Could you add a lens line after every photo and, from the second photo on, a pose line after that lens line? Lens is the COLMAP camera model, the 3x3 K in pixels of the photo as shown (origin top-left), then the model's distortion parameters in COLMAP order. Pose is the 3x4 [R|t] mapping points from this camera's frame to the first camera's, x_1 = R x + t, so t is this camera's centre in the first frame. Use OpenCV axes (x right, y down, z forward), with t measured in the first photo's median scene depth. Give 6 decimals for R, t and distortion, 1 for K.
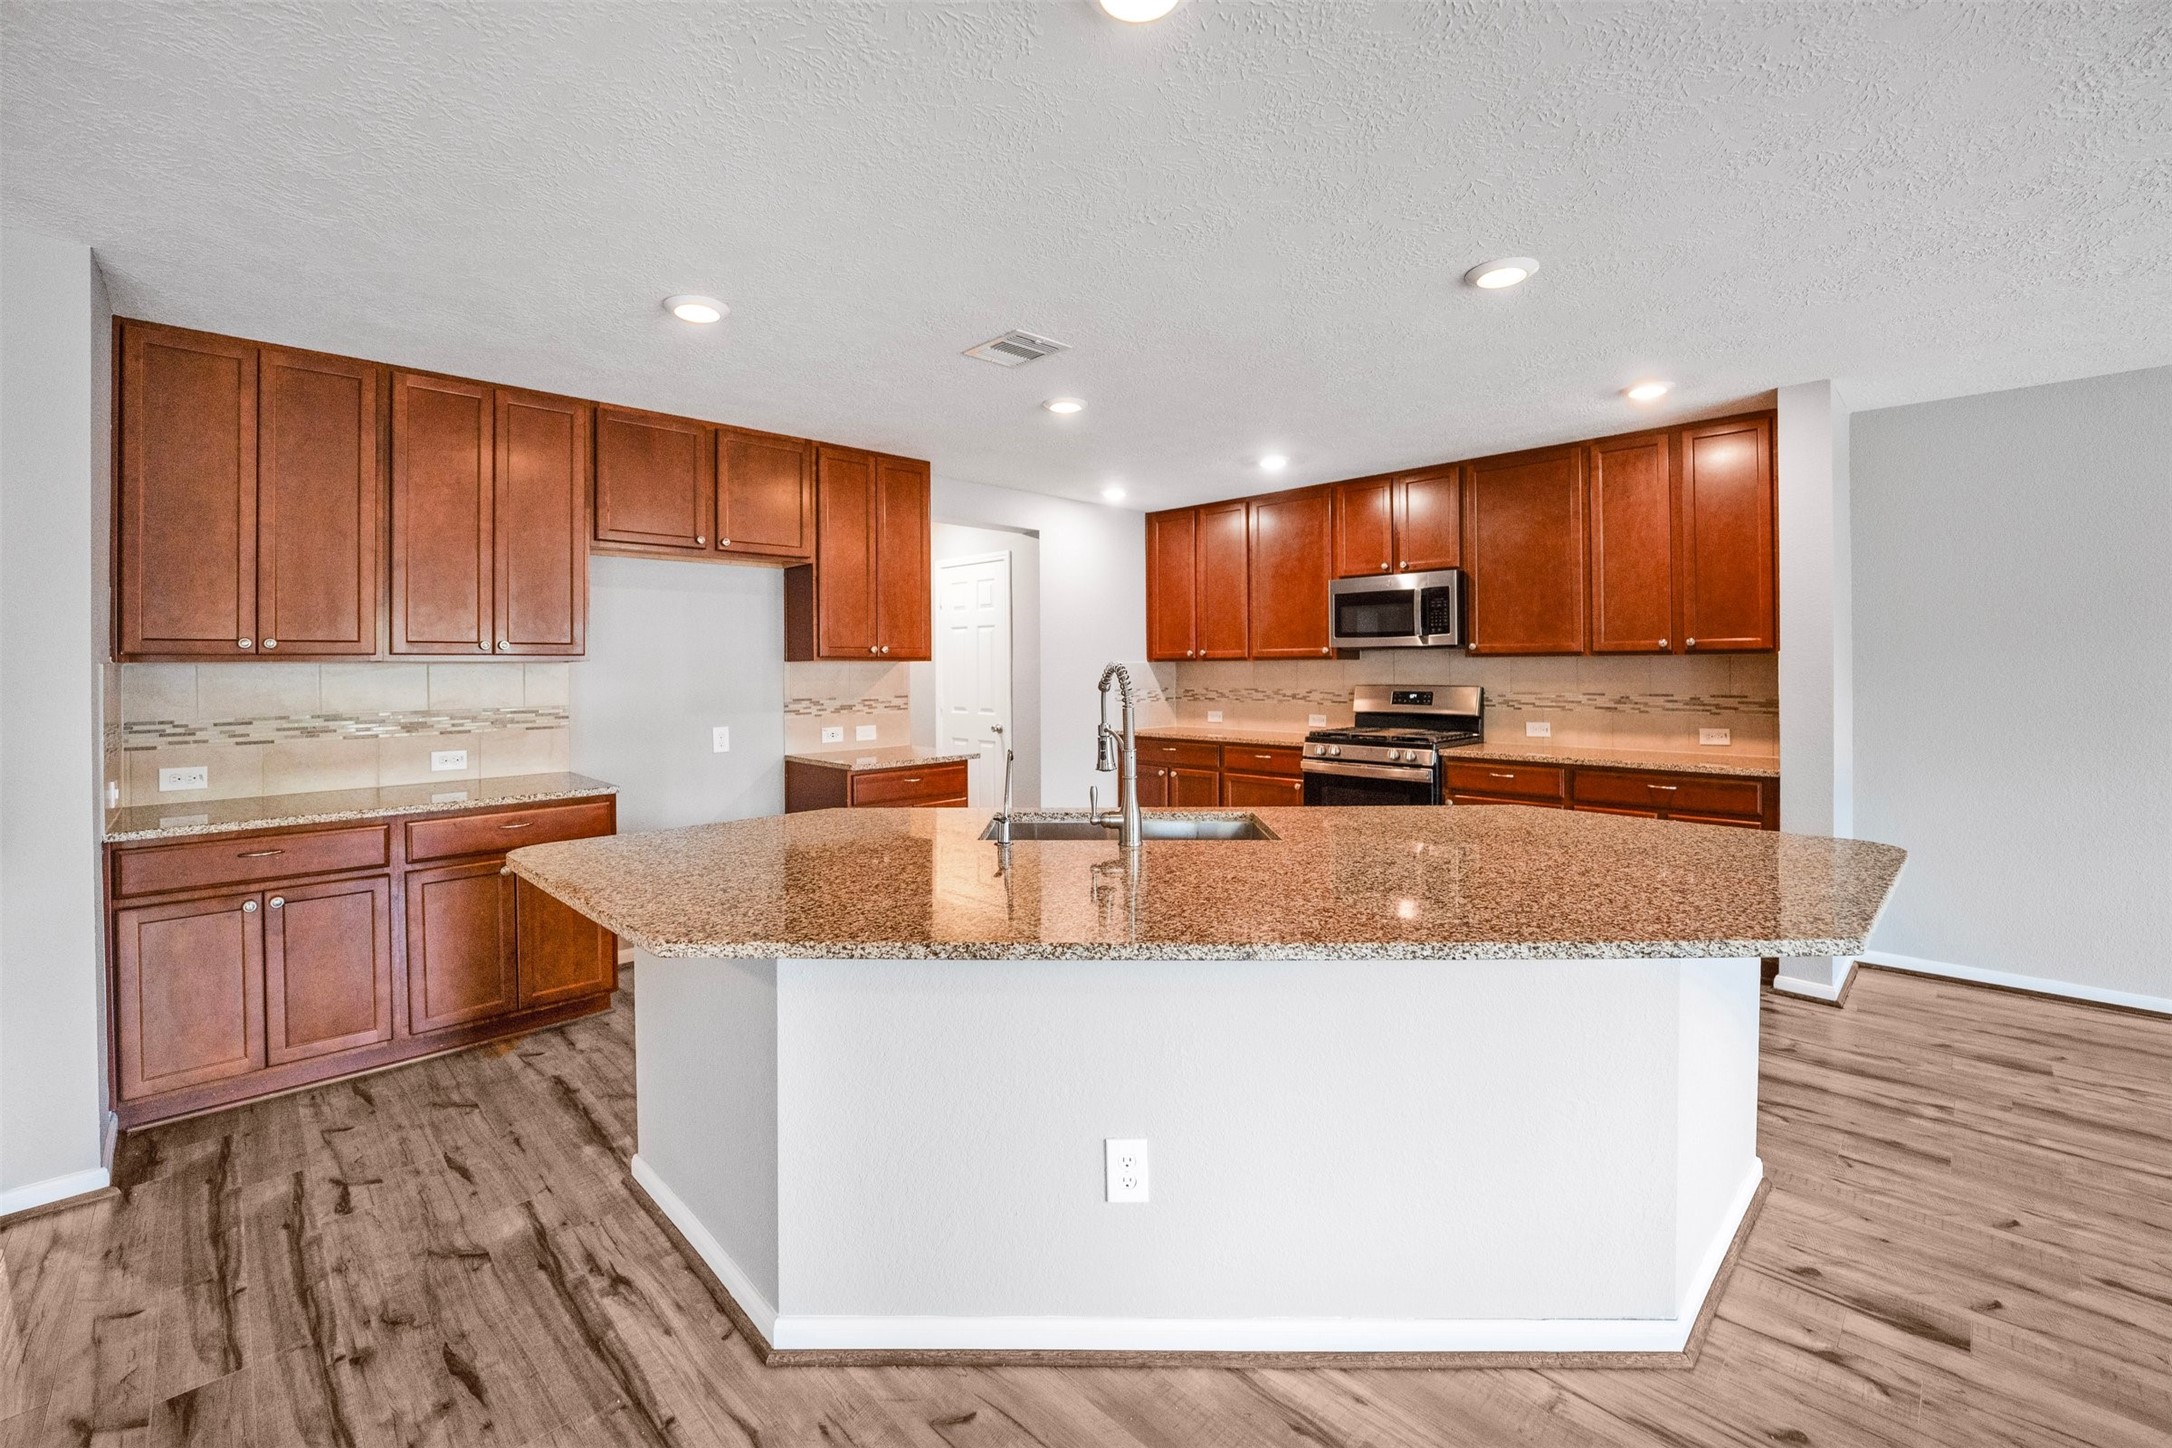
lens RADIAL K [[903.6, 0, 1064.7], [0, 903.6, 657.7], [0, 0, 1]] dist [-0.014428, 0.001077]
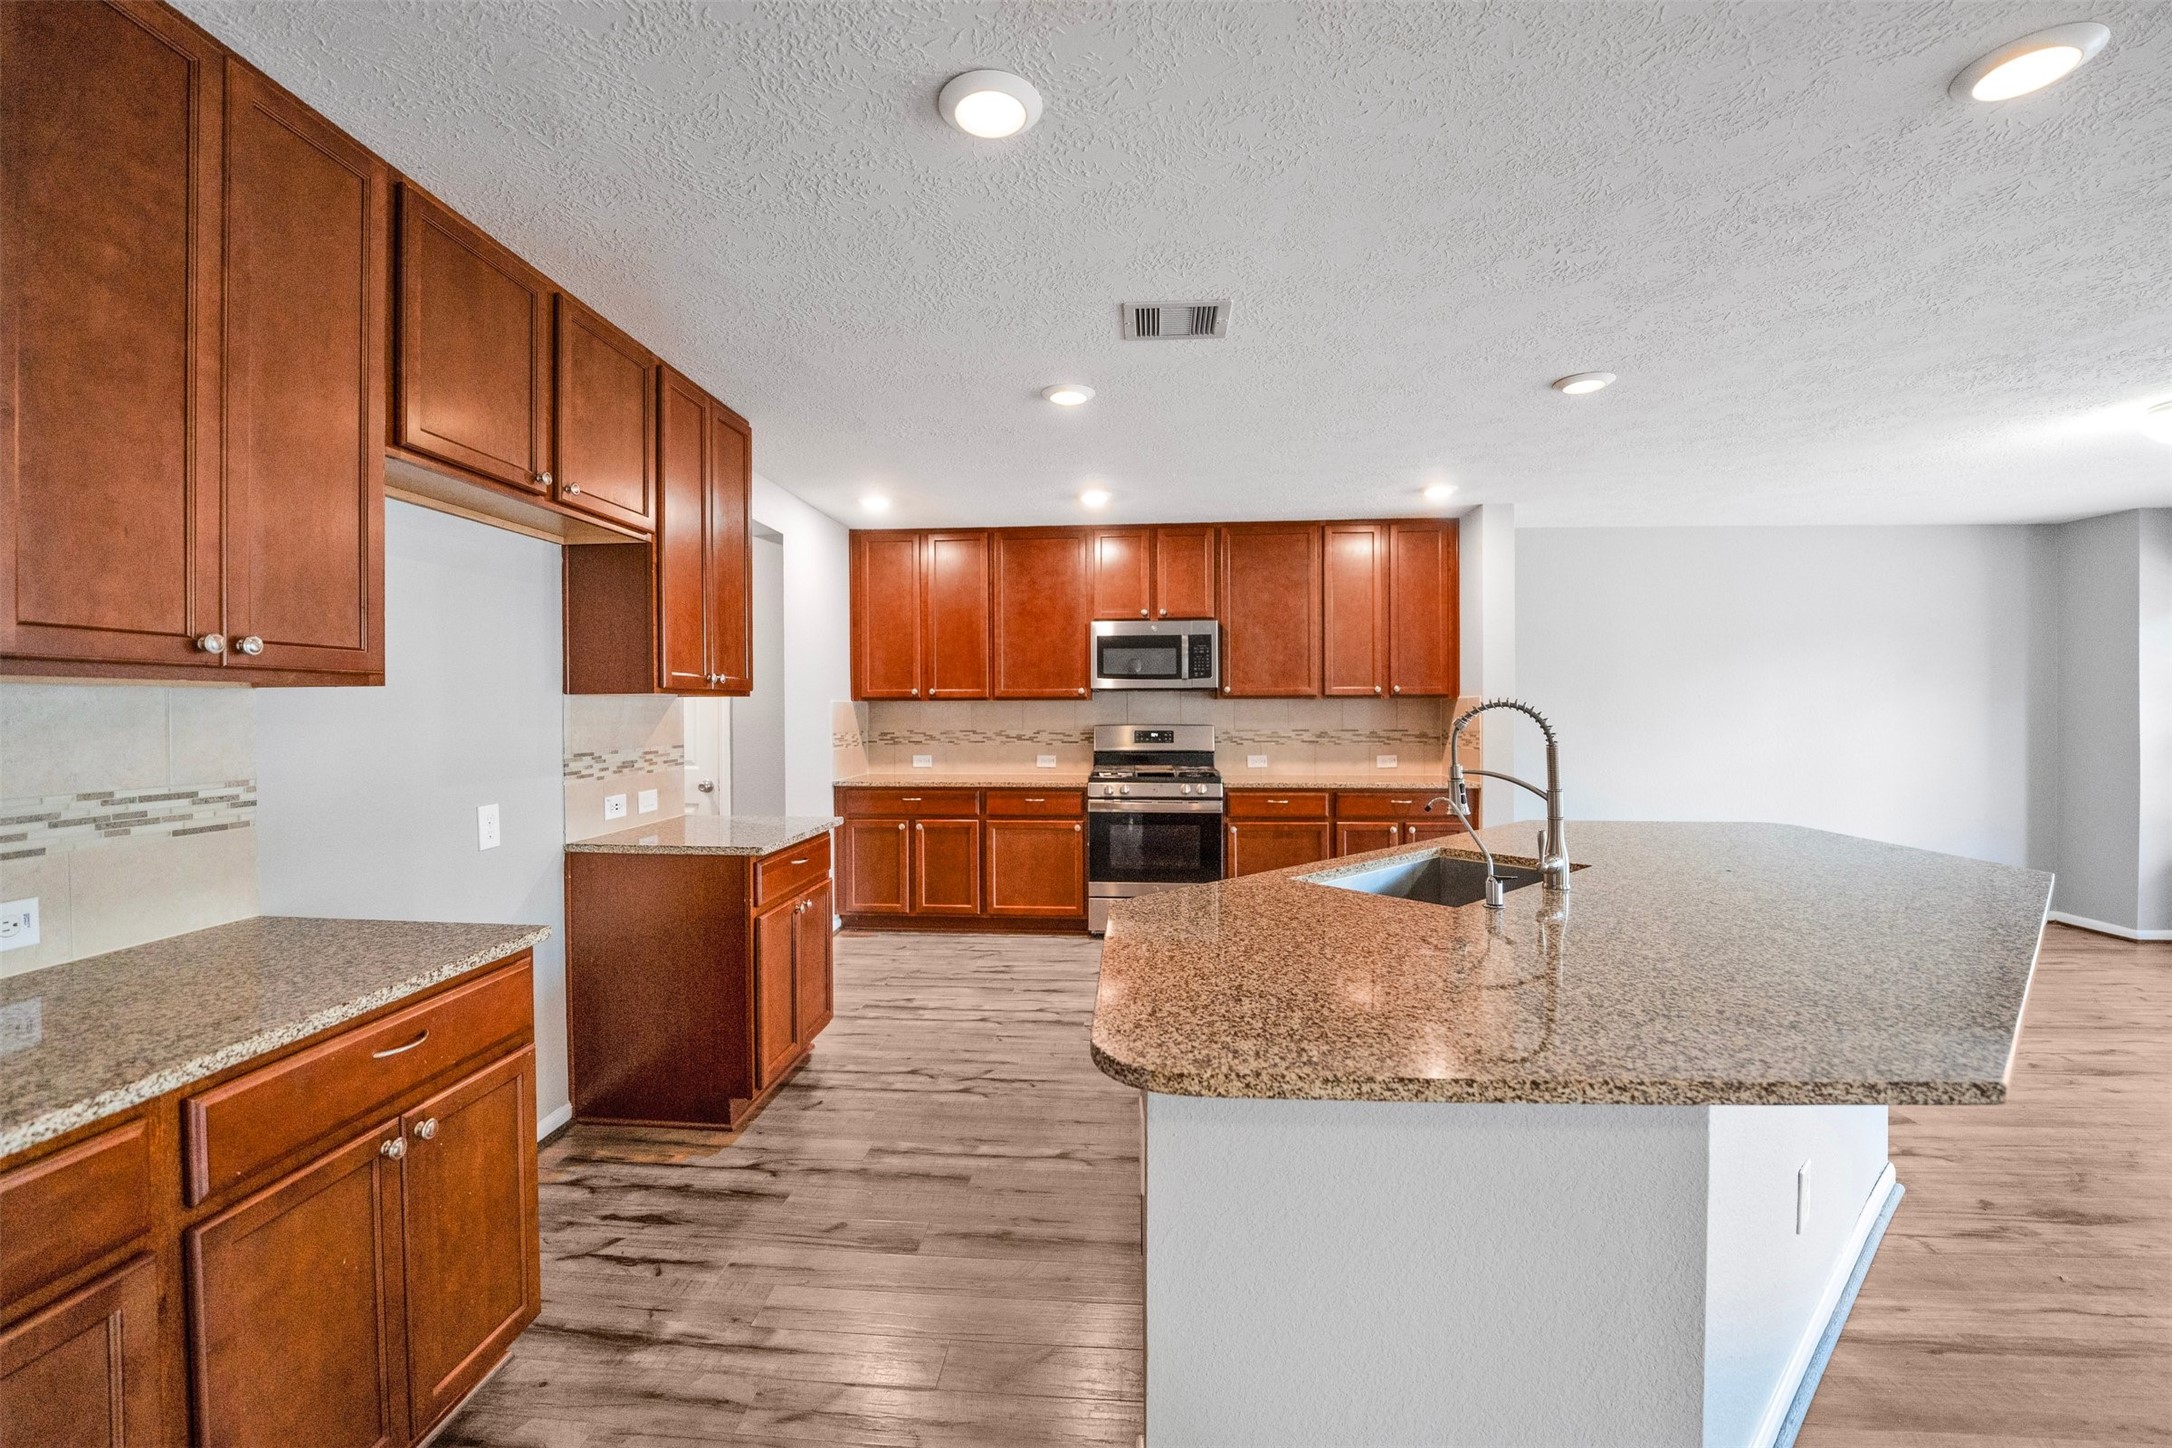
lens RADIAL K [[903.6, 0, 1079.9], [0, 903.6, 697.4], [0, 0, 1]] dist [-0.014428, 0.001077]
pose [[0.740874, 0.012413, 0.671530, -0.517344], [-0.010144, 0.999922, -0.007292, 0.008799], [-0.671568, -0.001409, 0.740942, 0.338132]]
